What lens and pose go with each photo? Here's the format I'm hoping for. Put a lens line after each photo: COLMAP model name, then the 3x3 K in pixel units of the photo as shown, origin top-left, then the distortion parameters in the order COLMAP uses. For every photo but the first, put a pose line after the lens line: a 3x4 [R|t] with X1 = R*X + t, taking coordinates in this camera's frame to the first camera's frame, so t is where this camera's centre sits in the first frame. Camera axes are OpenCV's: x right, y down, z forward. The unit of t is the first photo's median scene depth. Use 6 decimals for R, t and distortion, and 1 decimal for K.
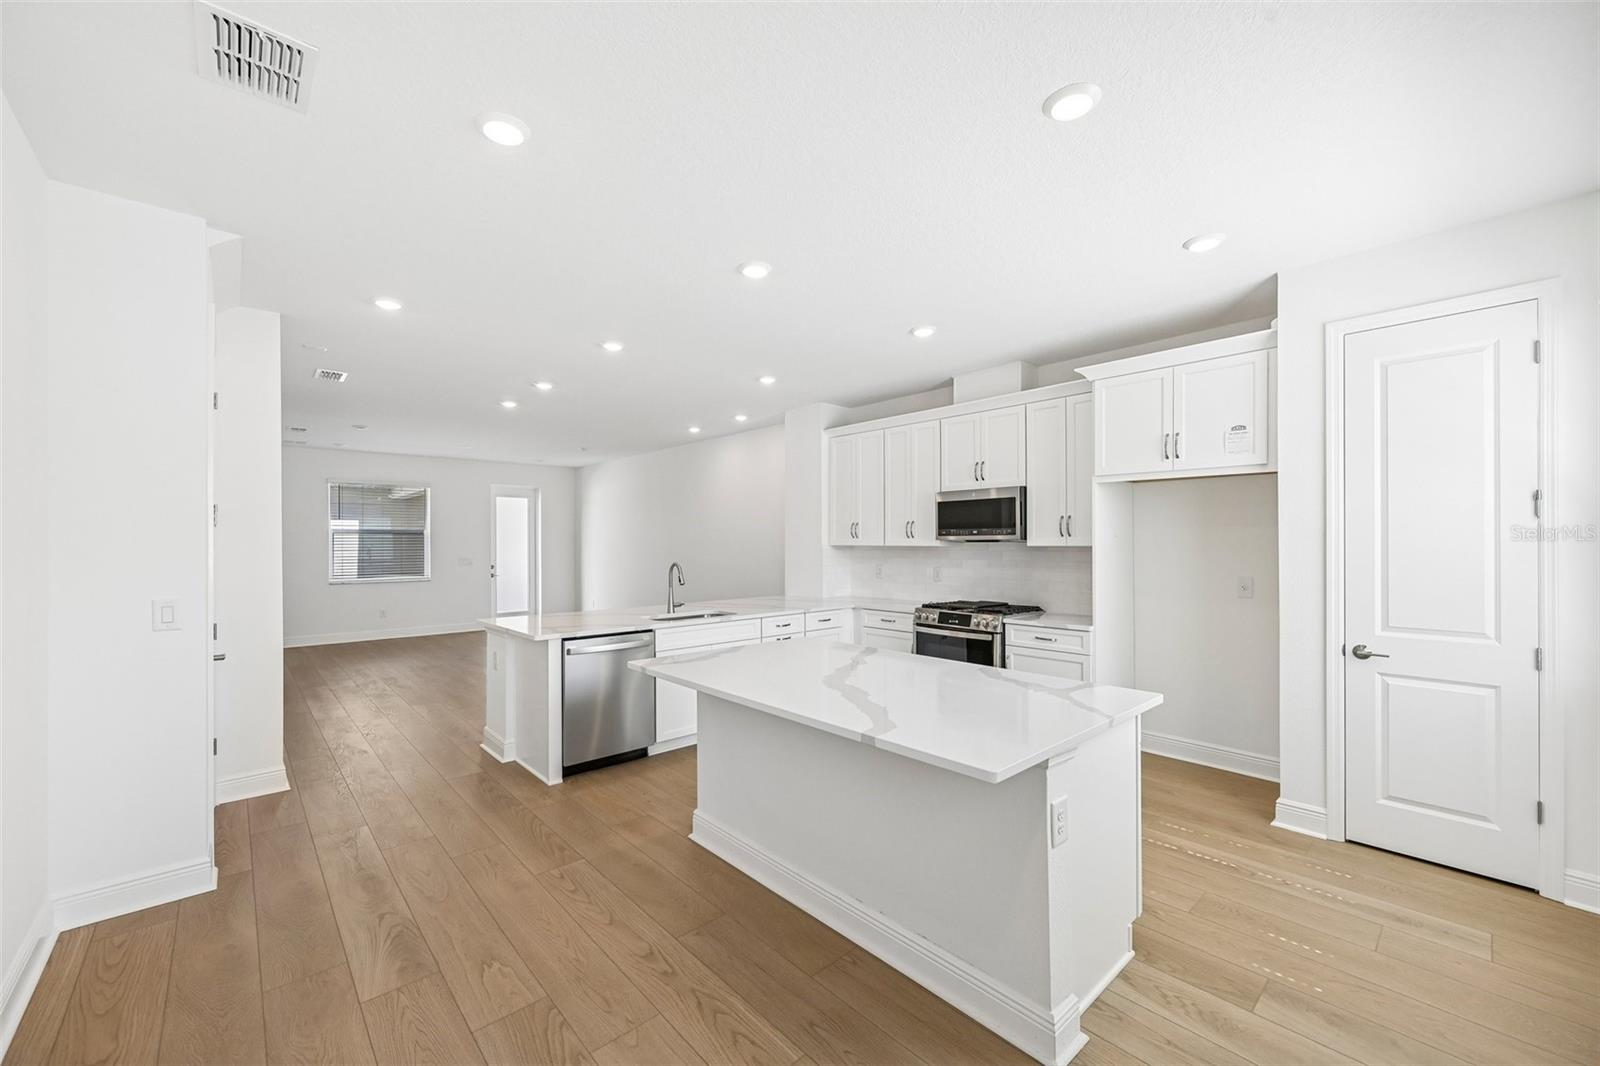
lens RADIAL K [[635.0, 0, 795.7], [0, 635.0, 540.3], [0, 0, 1]] dist [0.001389, -0.000191]
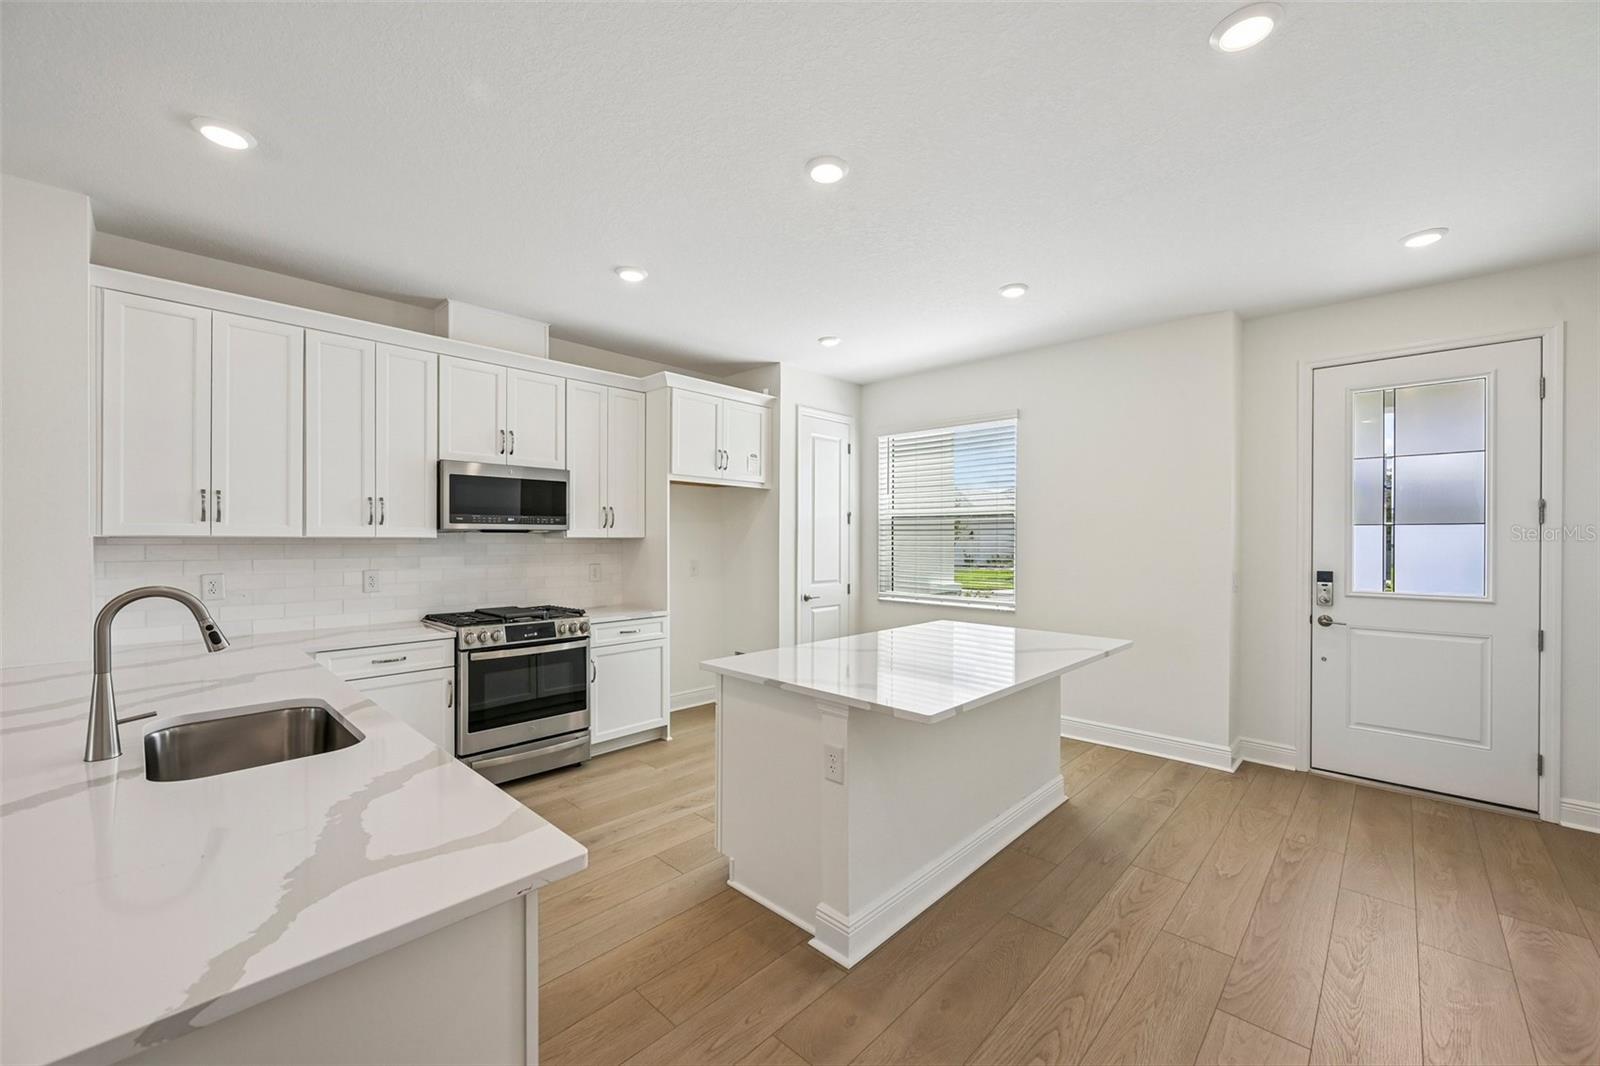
lens RADIAL K [[635.0, 0, 809.5], [0, 635.0, 540.2], [0, 0, 1]] dist [0.001389, -0.000191]
pose [[-0.092567, -0.001776, 0.995705, -0.561550], [-0.008740, 0.999961, 0.000971, 0.008996], [-0.995668, -0.008612, -0.092579, 0.745971]]
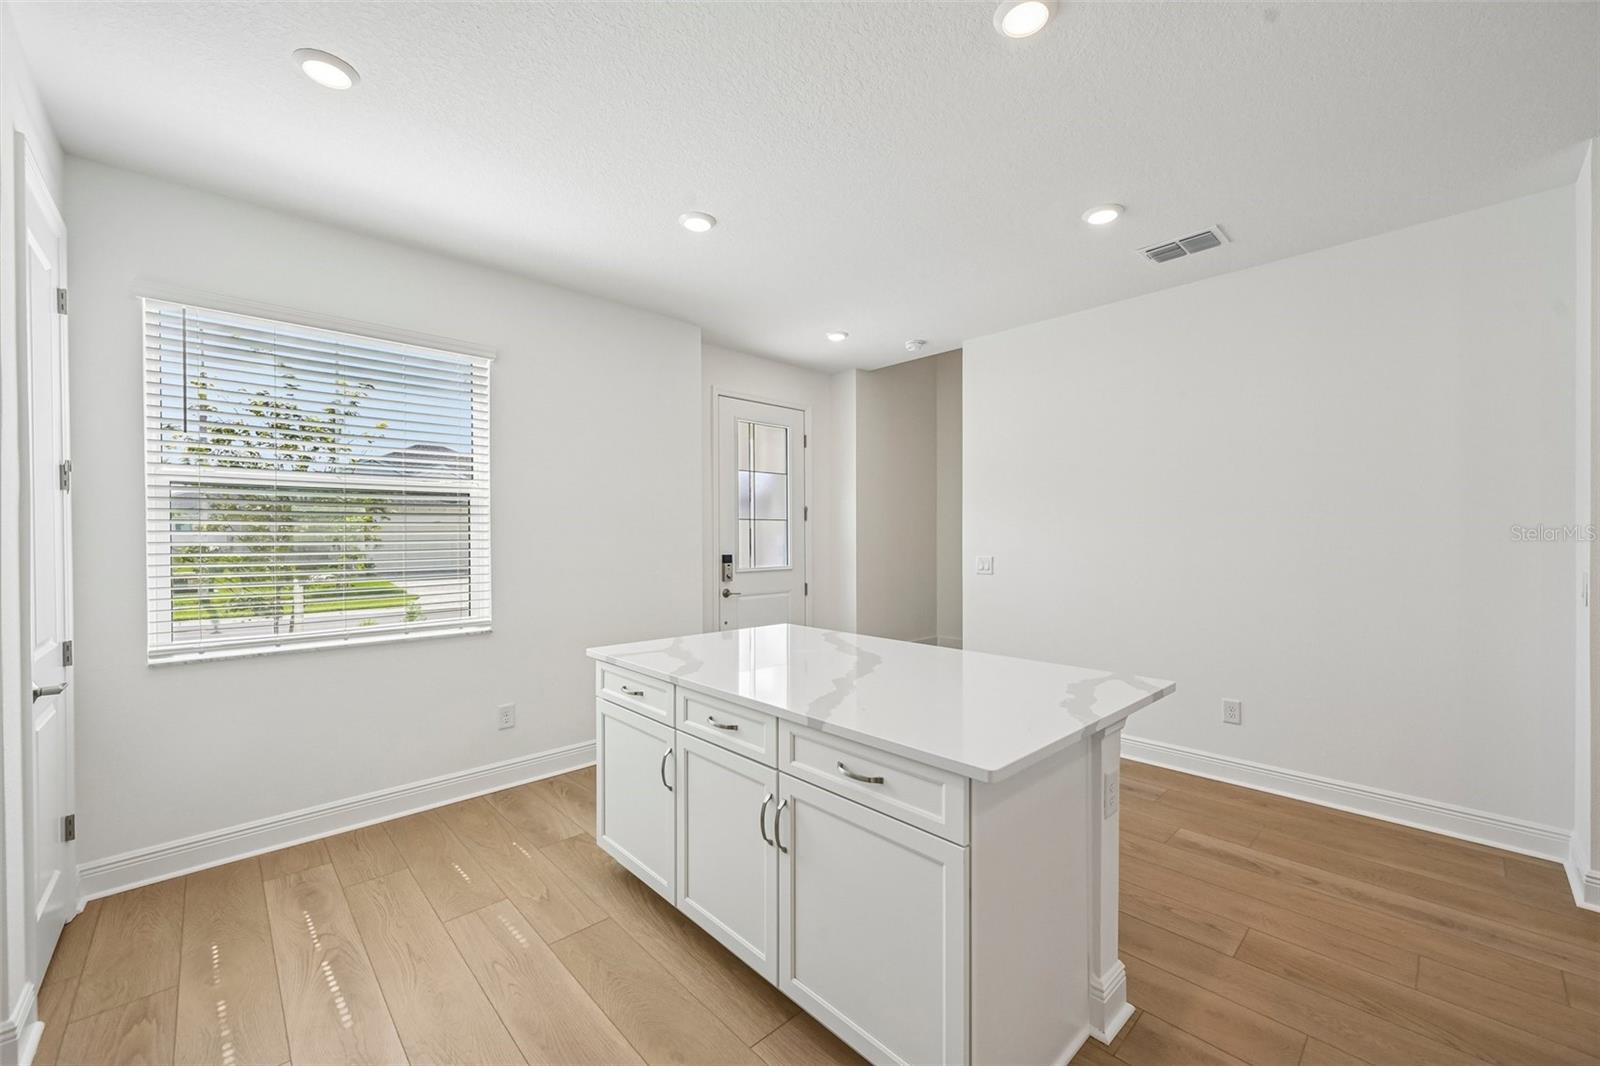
lens RADIAL K [[635.0, 0, 801.8], [0, 635.0, 539.3], [0, 0, 1]] dist [0.001389, -0.000191]
pose [[-0.999380, 0.004516, -0.034928, 0.098357], [0.004410, 0.999985, 0.003108, 0.015952], [0.034942, 0.002952, -0.999385, 1.060504]]
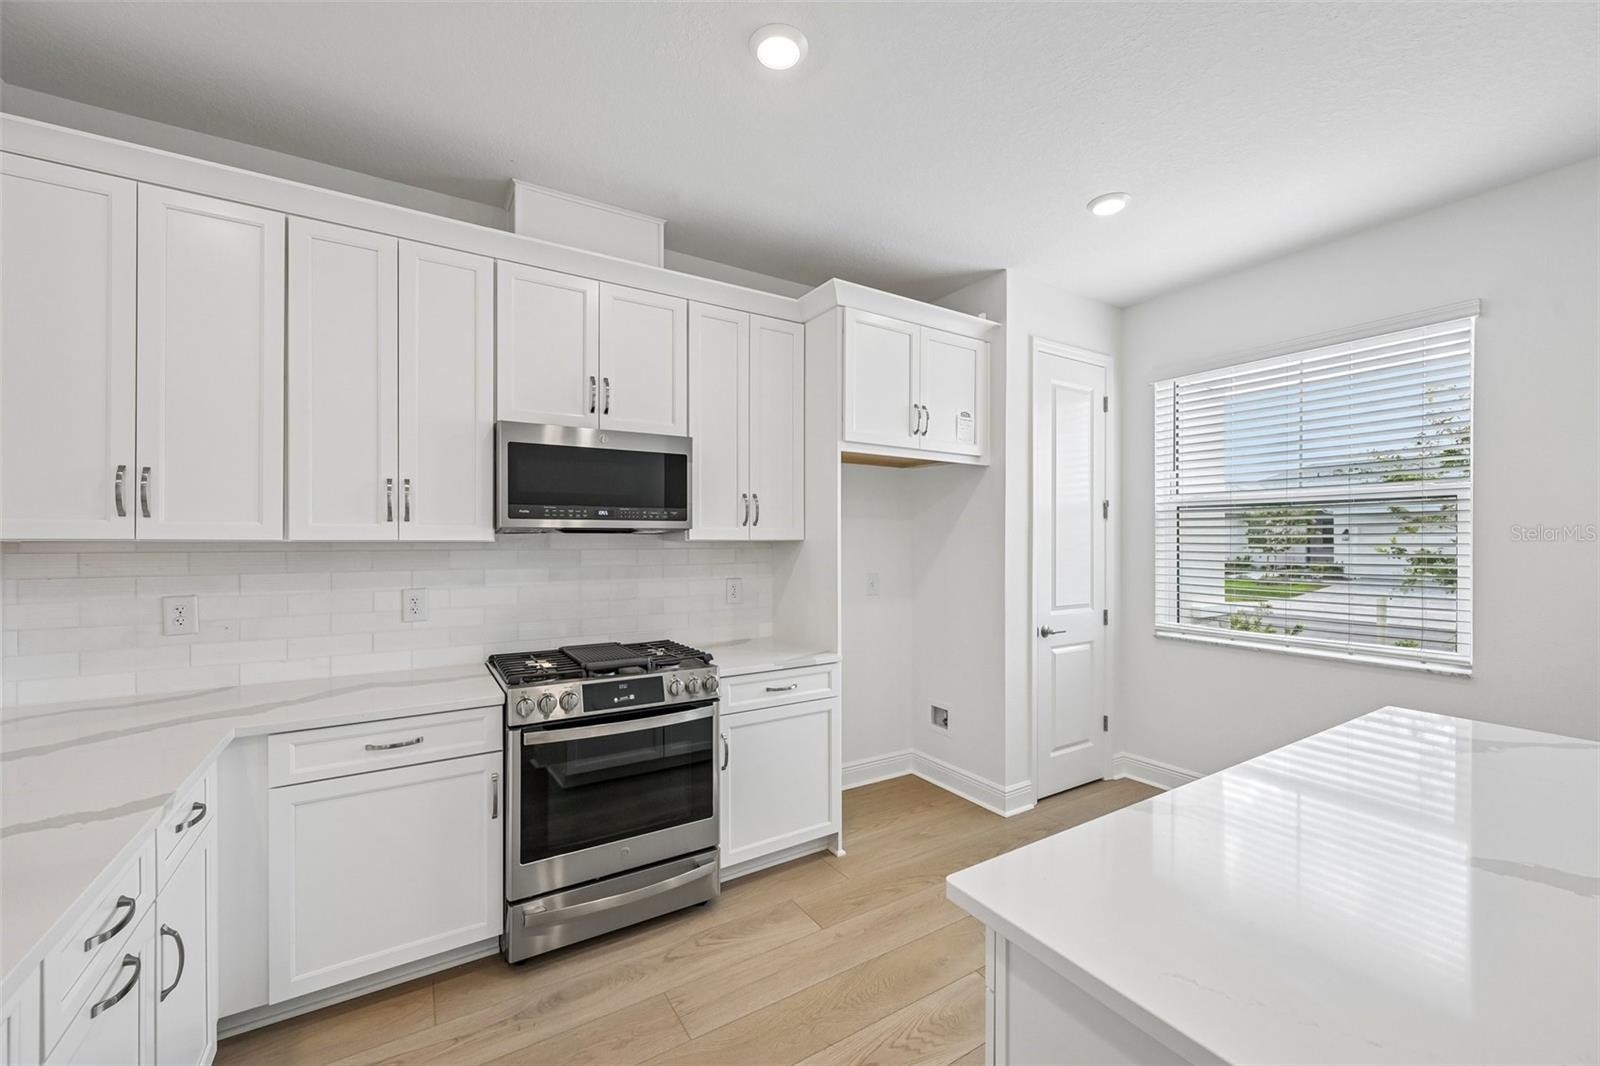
lens RADIAL K [[635.0, 0, 811.0], [0, 635.0, 539.8], [0, 0, 1]] dist [0.001389, -0.000191]
pose [[0.155504, 0.000490, 0.987835, -0.204245], [-0.007452, 0.999972, 0.000677, 0.007426], [-0.987807, -0.007467, 0.155504, 0.800194]]
